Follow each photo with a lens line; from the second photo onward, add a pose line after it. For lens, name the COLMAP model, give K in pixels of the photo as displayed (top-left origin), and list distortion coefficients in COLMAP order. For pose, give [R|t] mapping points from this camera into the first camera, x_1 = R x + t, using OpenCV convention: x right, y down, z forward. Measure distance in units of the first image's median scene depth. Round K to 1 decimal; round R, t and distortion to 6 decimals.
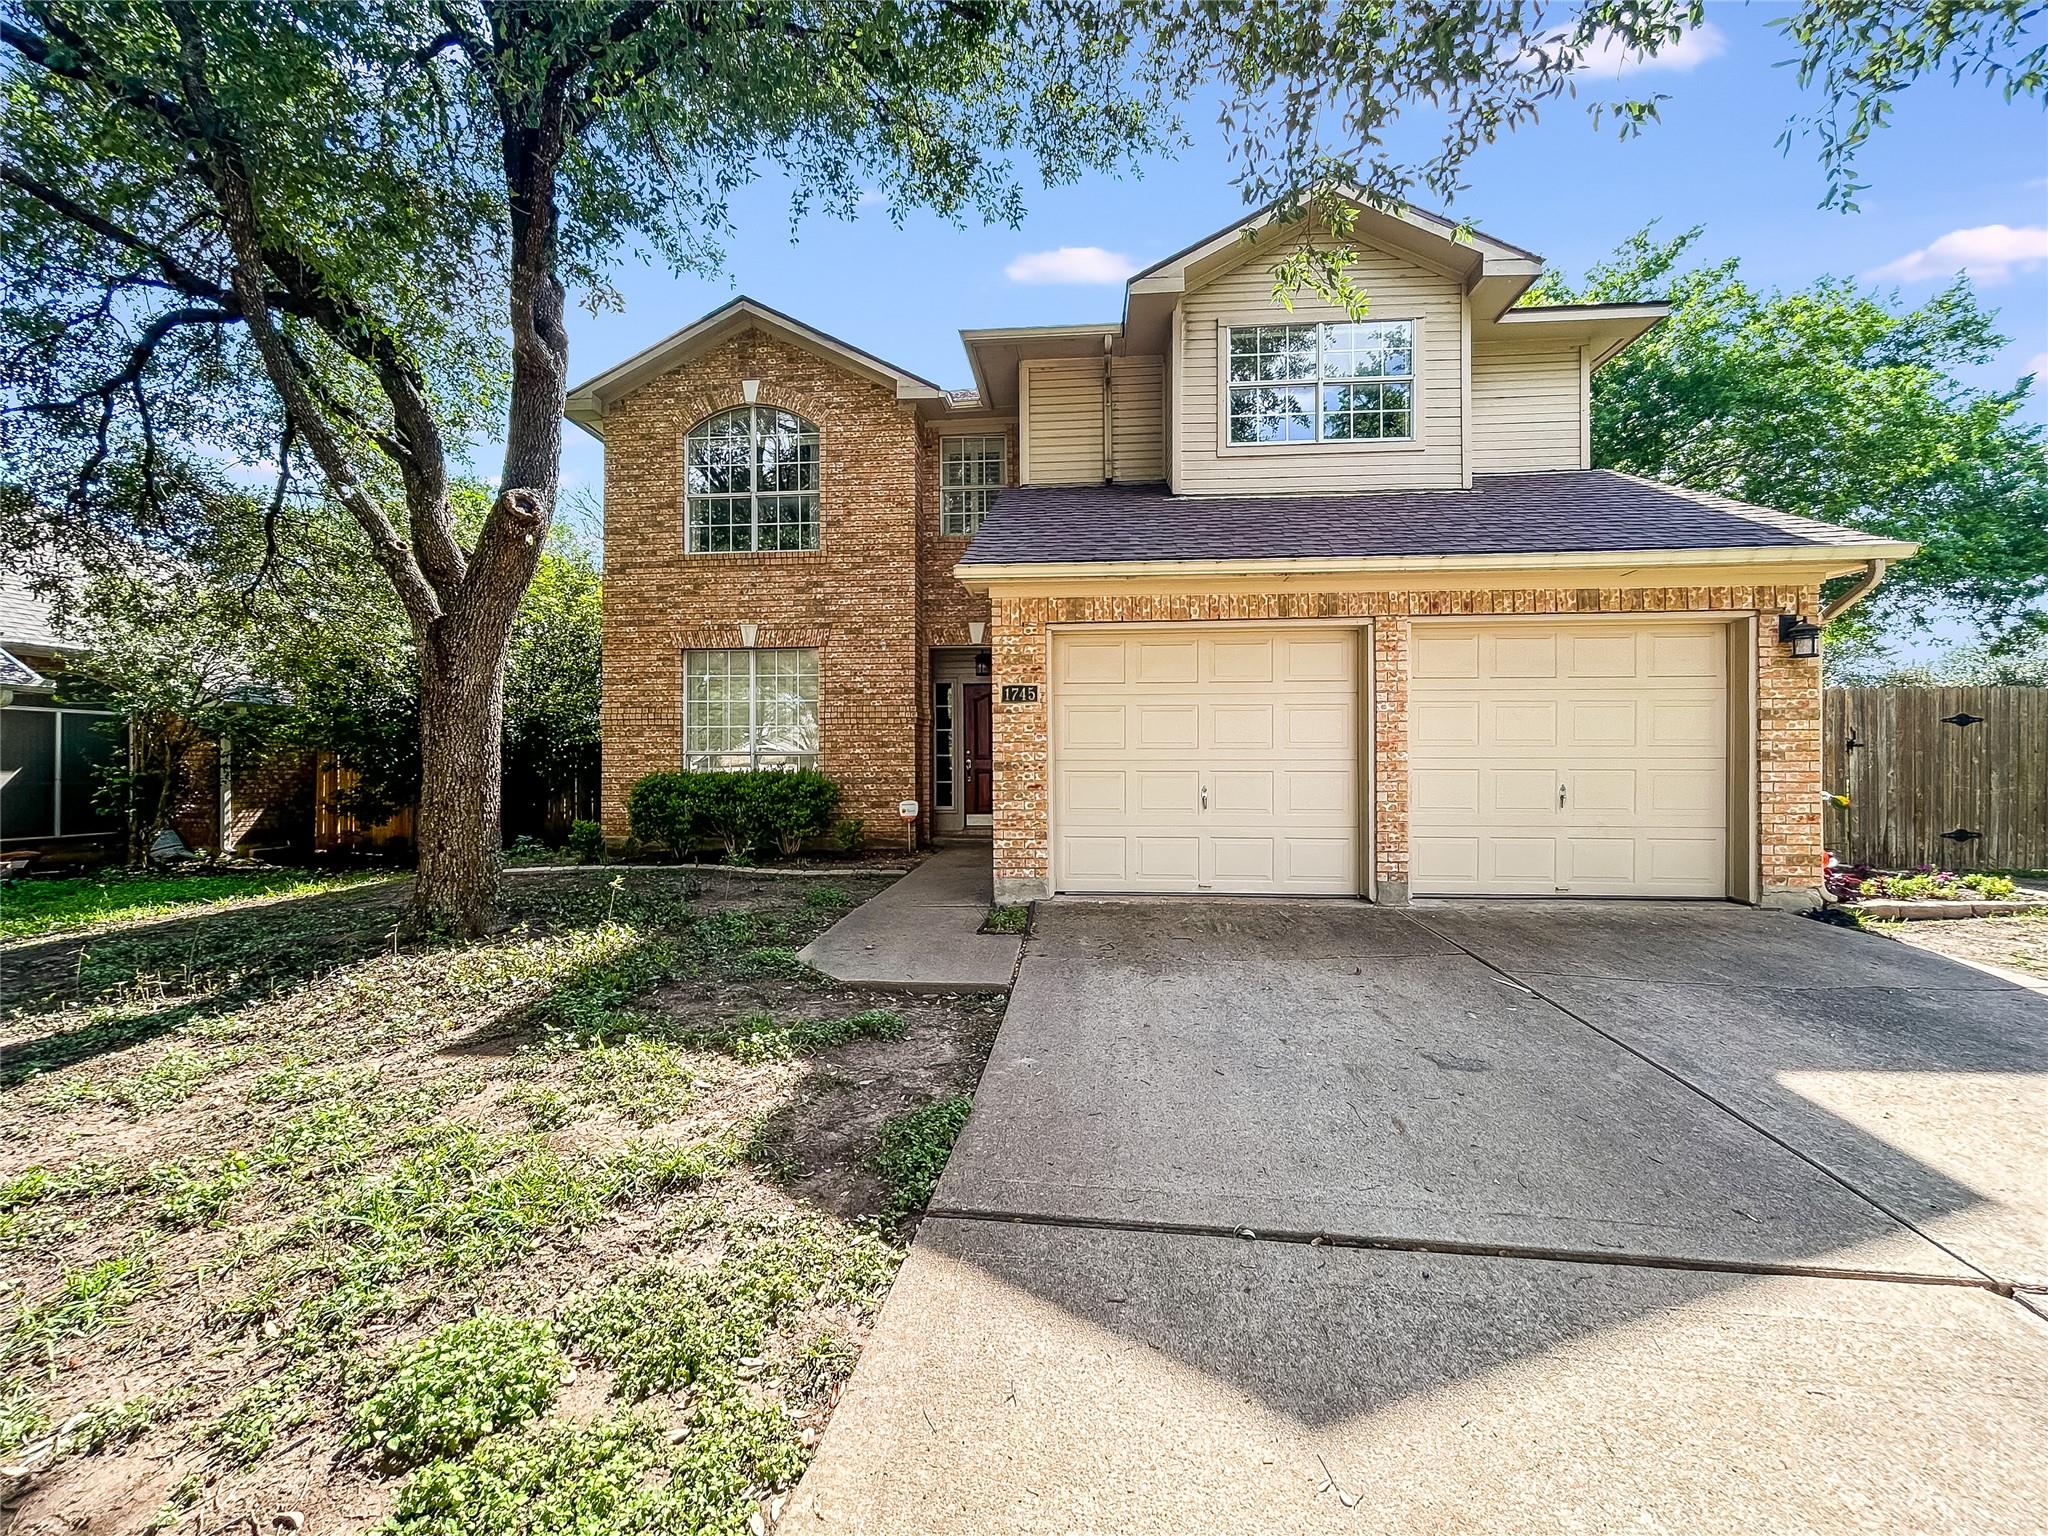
lens RADIAL K [[816.2, 0, 1028.1], [0, 816.2, 770.8], [0, 0, 1]] dist [-0.003586, 0.000734]
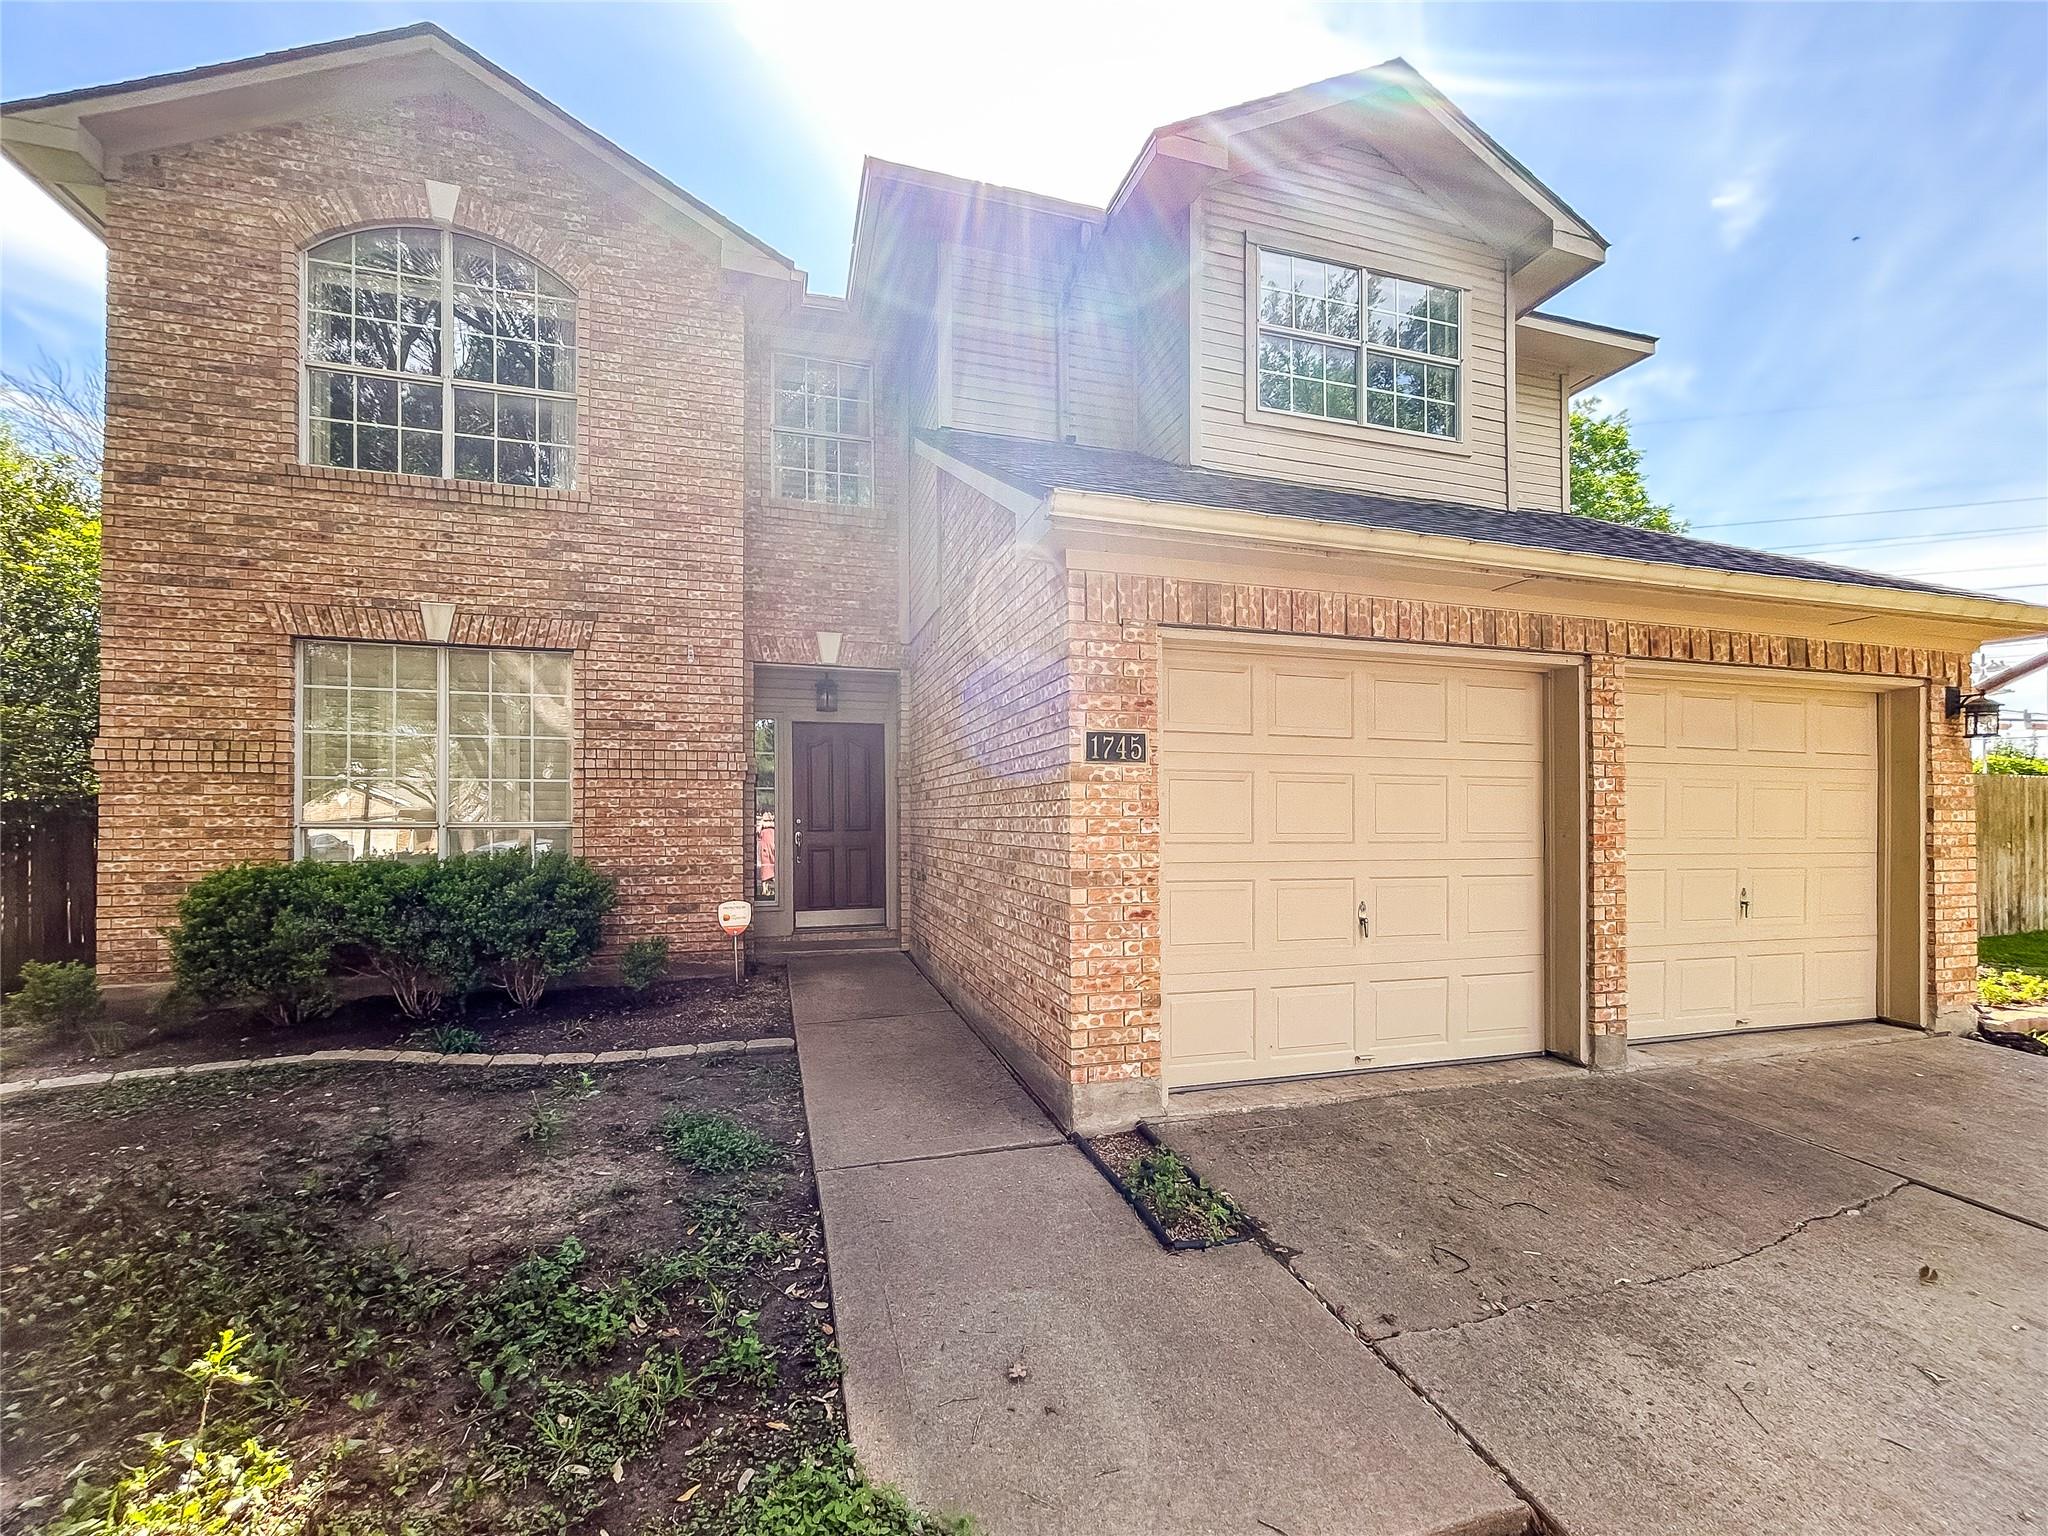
lens RADIAL K [[816.2, 0, 997.7], [0, 816.2, 815.6], [0, 0, 1]] dist [-0.003586, 0.000734]
pose [[0.934436, 0.004010, 0.356108, -0.191250], [-0.003868, 0.999992, -0.001110, -0.031933], [-0.356110, -0.000340, 0.934444, 0.346551]]
